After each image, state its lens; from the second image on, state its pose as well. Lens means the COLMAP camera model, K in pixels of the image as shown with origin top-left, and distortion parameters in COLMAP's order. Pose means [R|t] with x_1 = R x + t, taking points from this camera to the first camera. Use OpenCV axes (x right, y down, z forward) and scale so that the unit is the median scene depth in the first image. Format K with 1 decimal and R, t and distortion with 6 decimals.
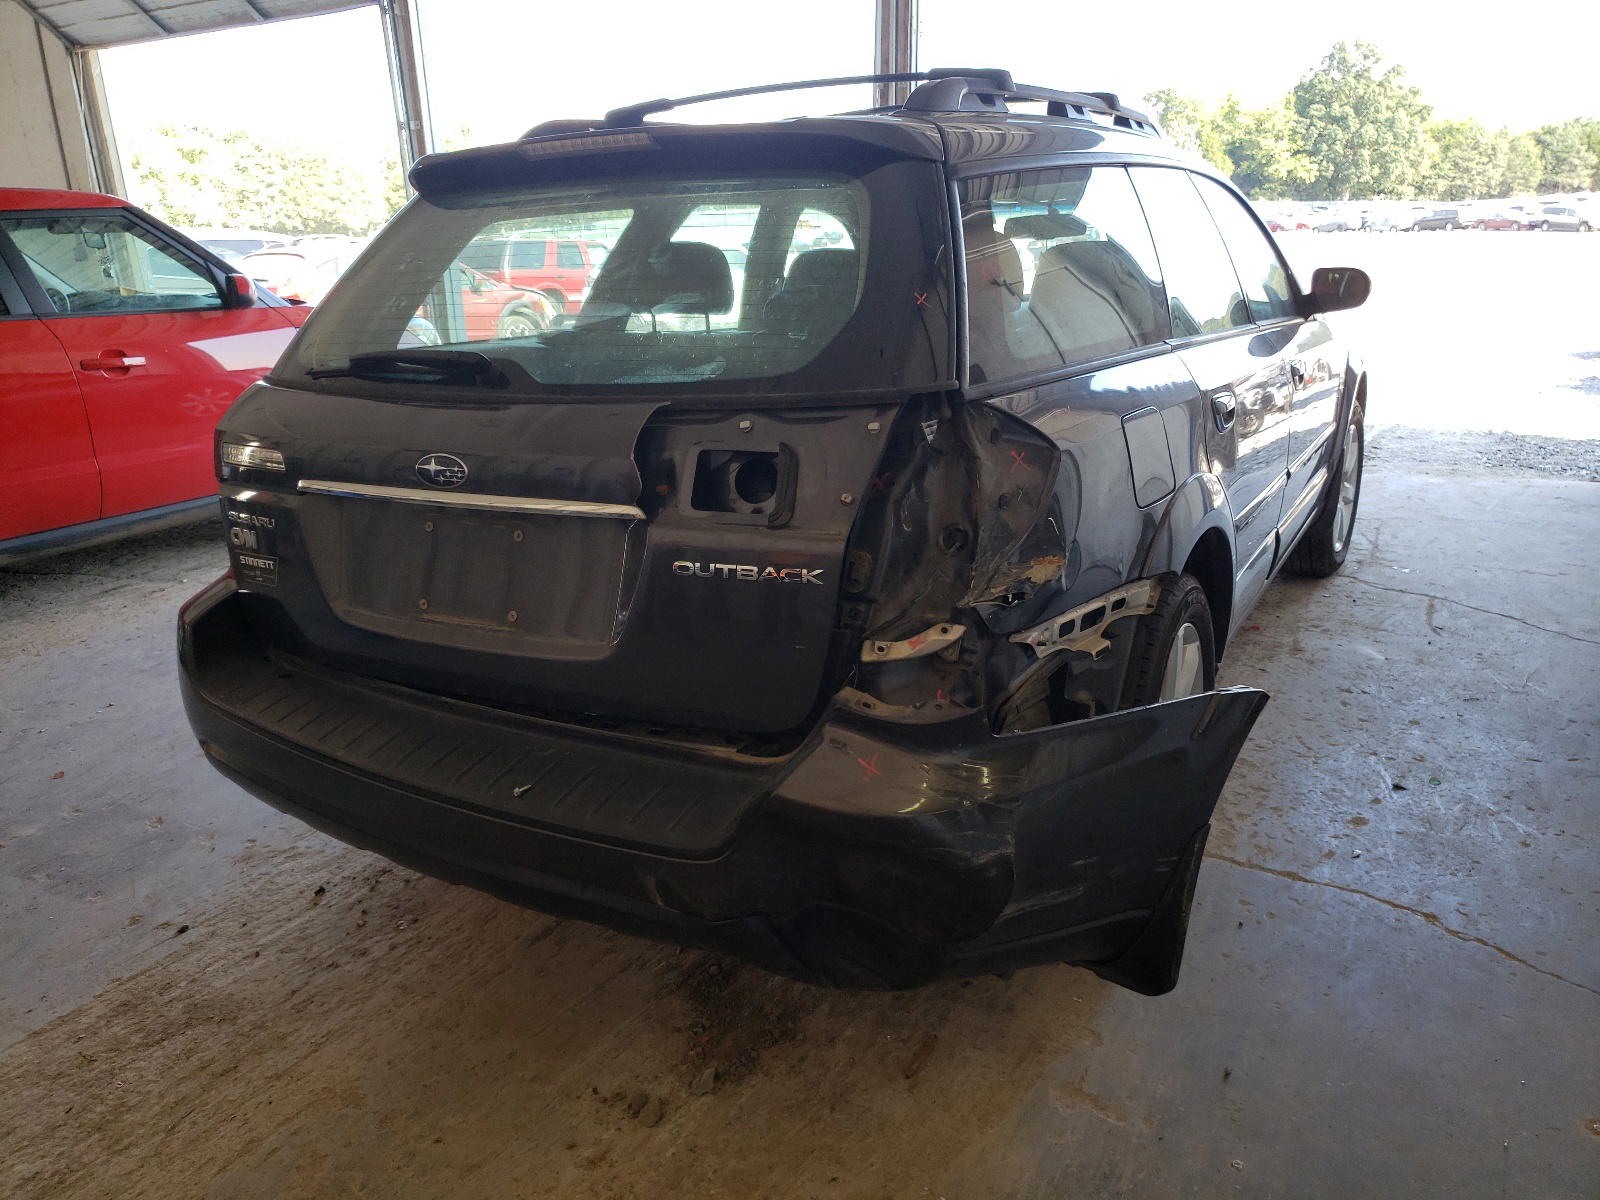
lens RADIAL K [[1293.9, 0, 798.3], [0, 1293.9, 657.6], [0, 0, 1]] dist [-0.004730, 0.040409]
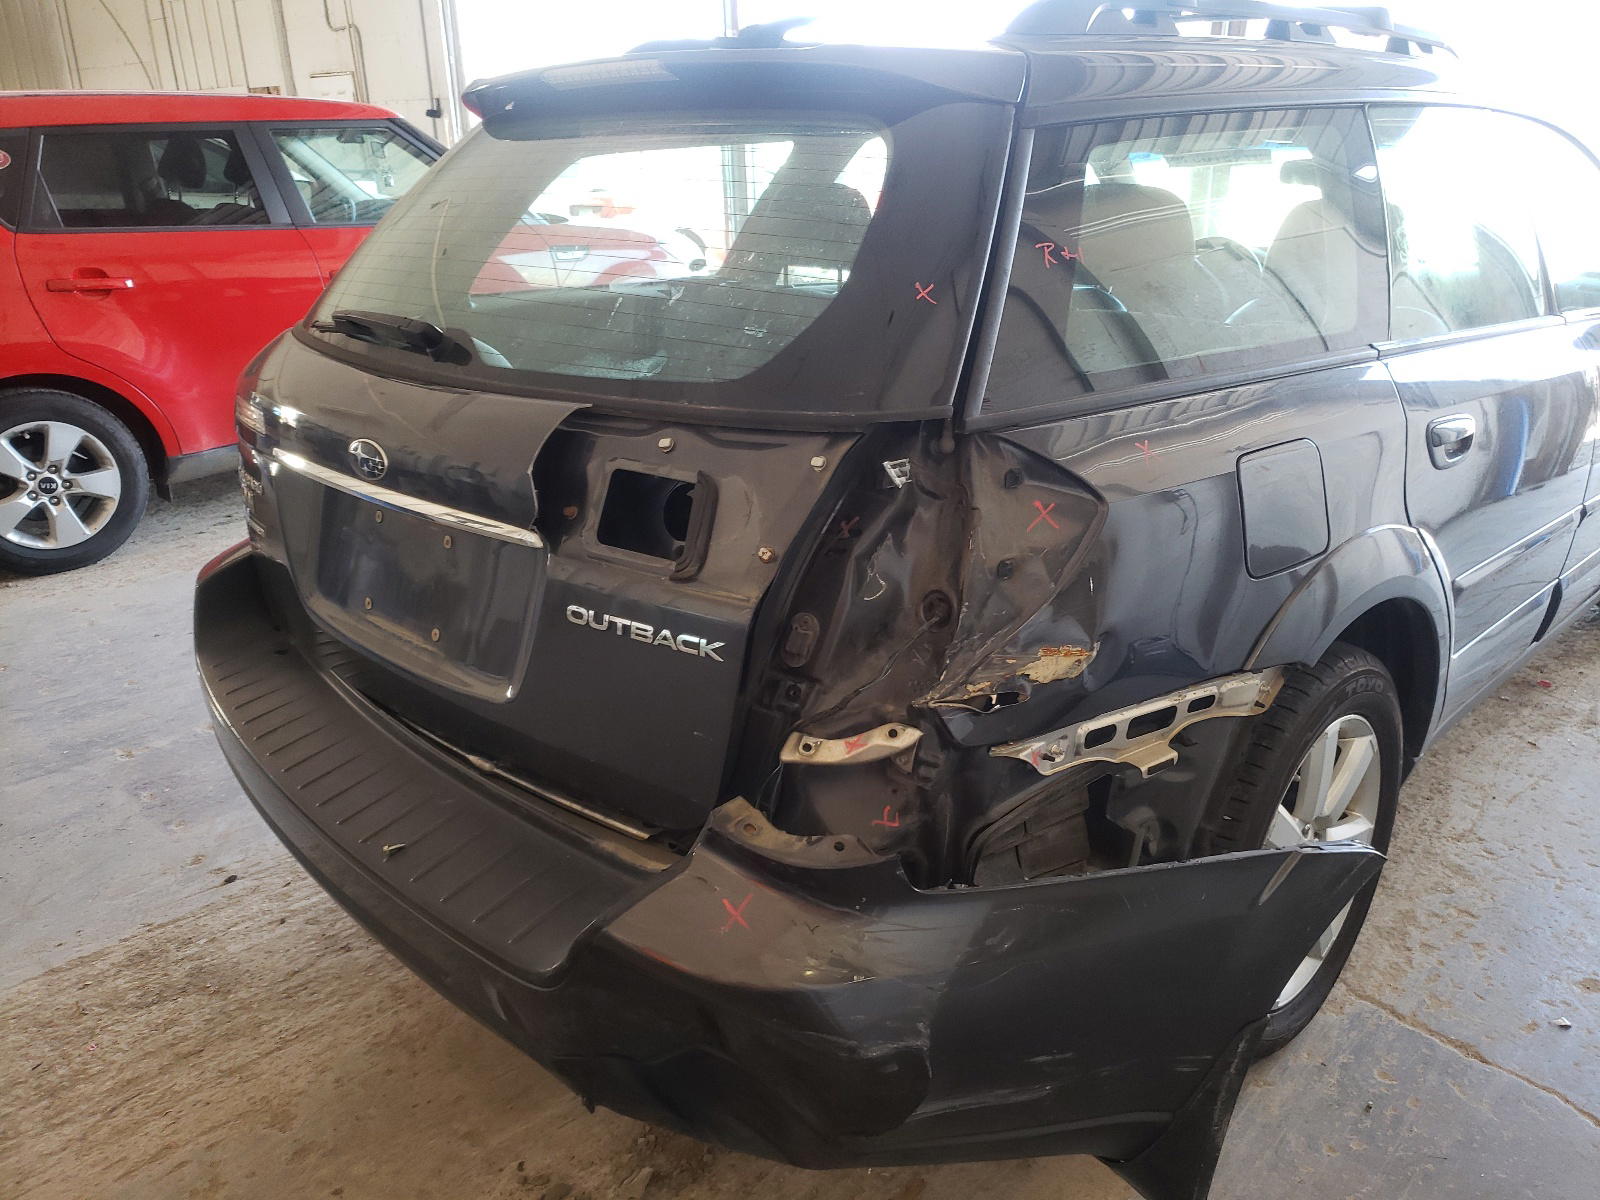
lens RADIAL K [[1293.9, 0, 798.3], [0, 1293.9, 657.6], [0, 0, 1]] dist [-0.004730, 0.040409]
pose [[0.963734, 0.124281, -0.236159, 0.227980], [-0.110818, 0.991407, 0.069504, -0.109733], [0.242768, -0.040812, 0.969225, 0.243302]]
